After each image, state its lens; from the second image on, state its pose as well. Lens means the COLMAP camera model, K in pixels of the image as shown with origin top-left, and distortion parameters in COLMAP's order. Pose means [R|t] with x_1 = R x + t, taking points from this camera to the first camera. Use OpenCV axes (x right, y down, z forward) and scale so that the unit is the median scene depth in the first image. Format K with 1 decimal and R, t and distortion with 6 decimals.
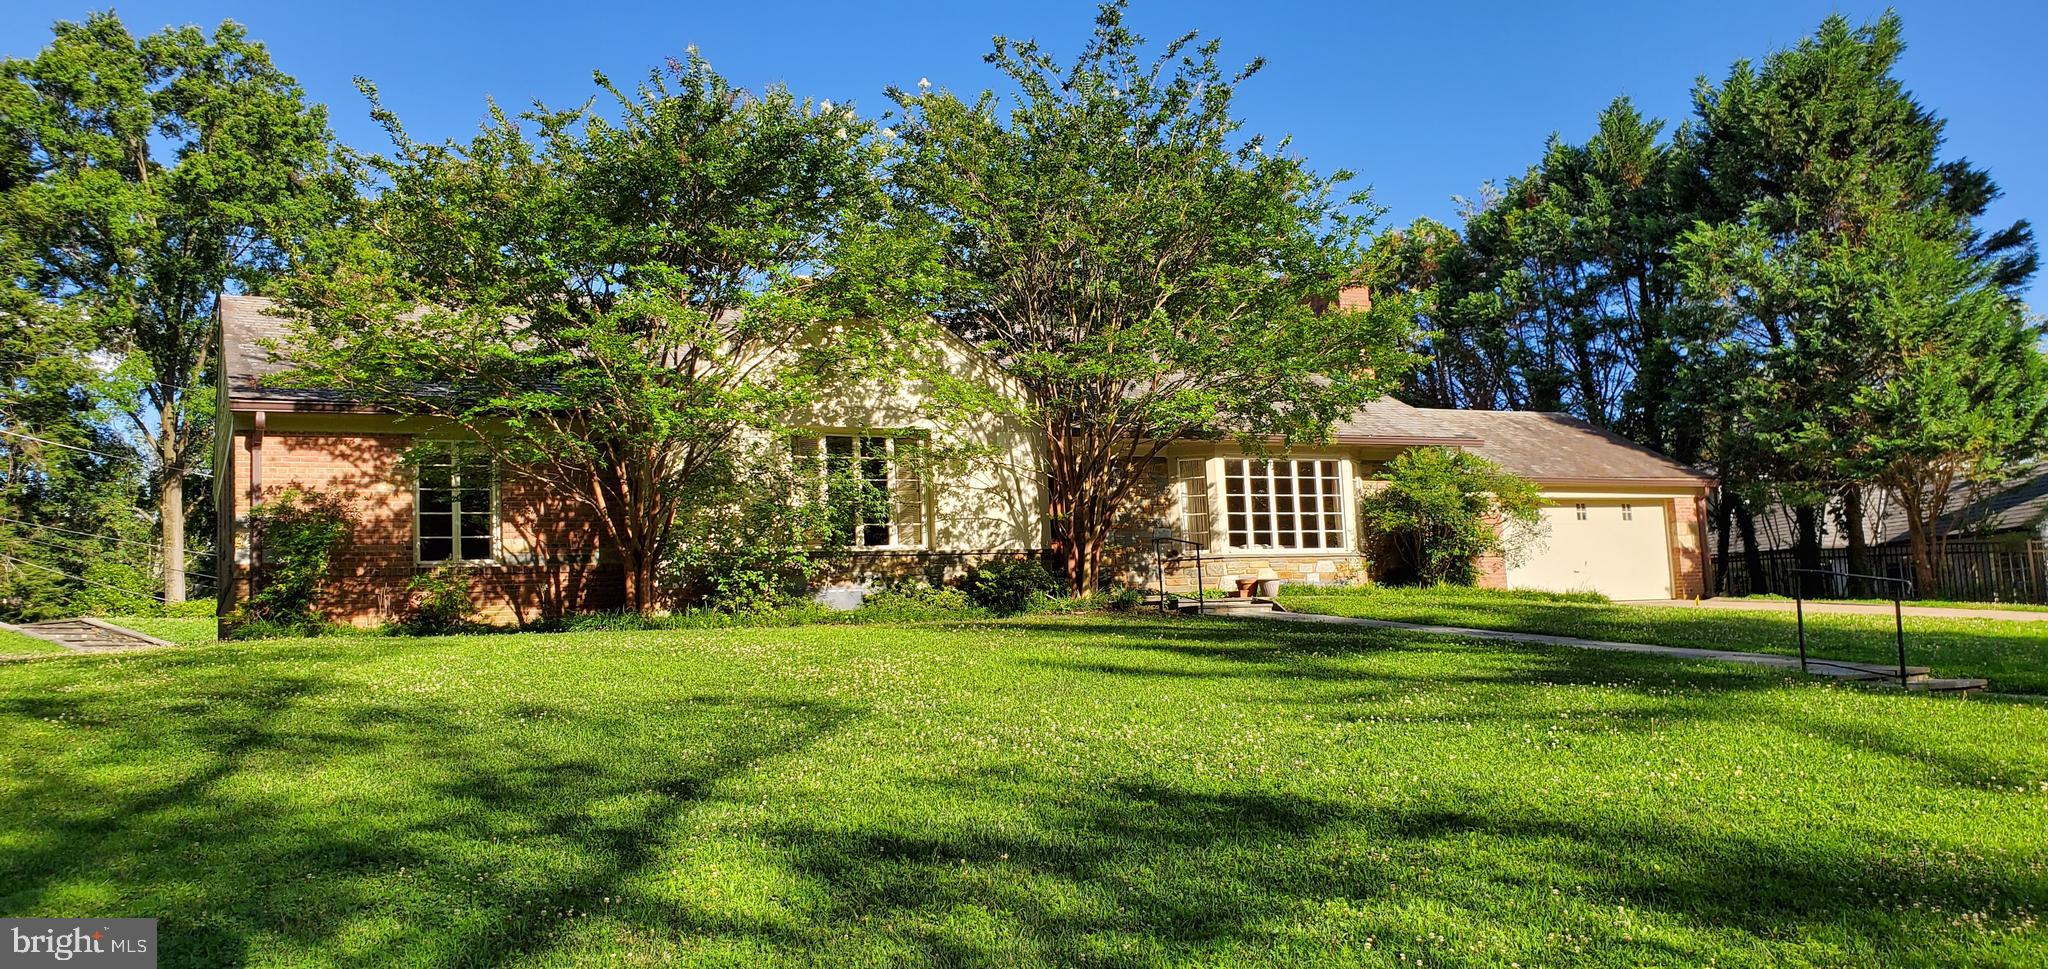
lens RADIAL K [[1617.0, 0, 1018.5], [0, 1617.0, 490.8], [0, 0, 1]] dist [0.118534, -0.007029]
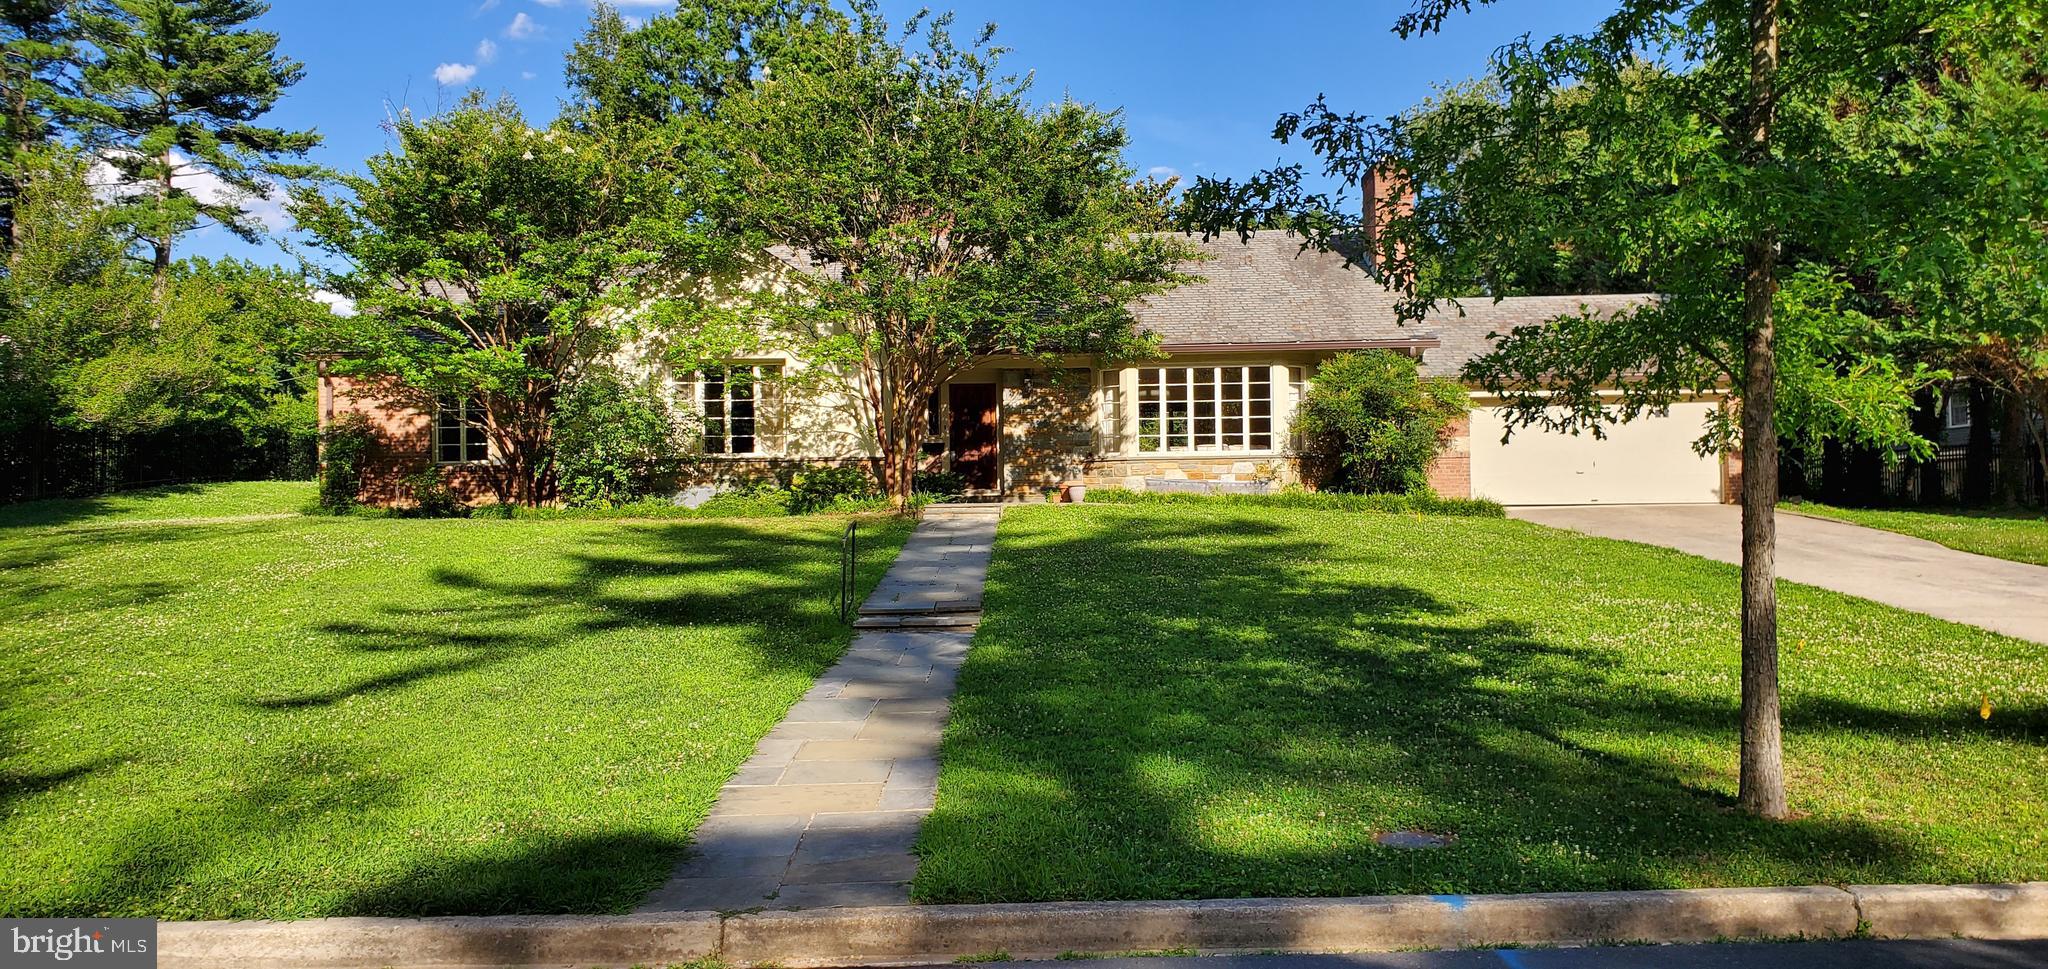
lens RADIAL K [[1617.0, 0, 1018.5], [0, 1617.0, 490.8], [0, 0, 1]] dist [0.118534, -0.007029]
pose [[0.890046, 0.026977, -0.455071, 0.649861], [0.019920, 0.994993, 0.097944, -0.054376], [0.455435, -0.096240, 0.885052, -0.007956]]
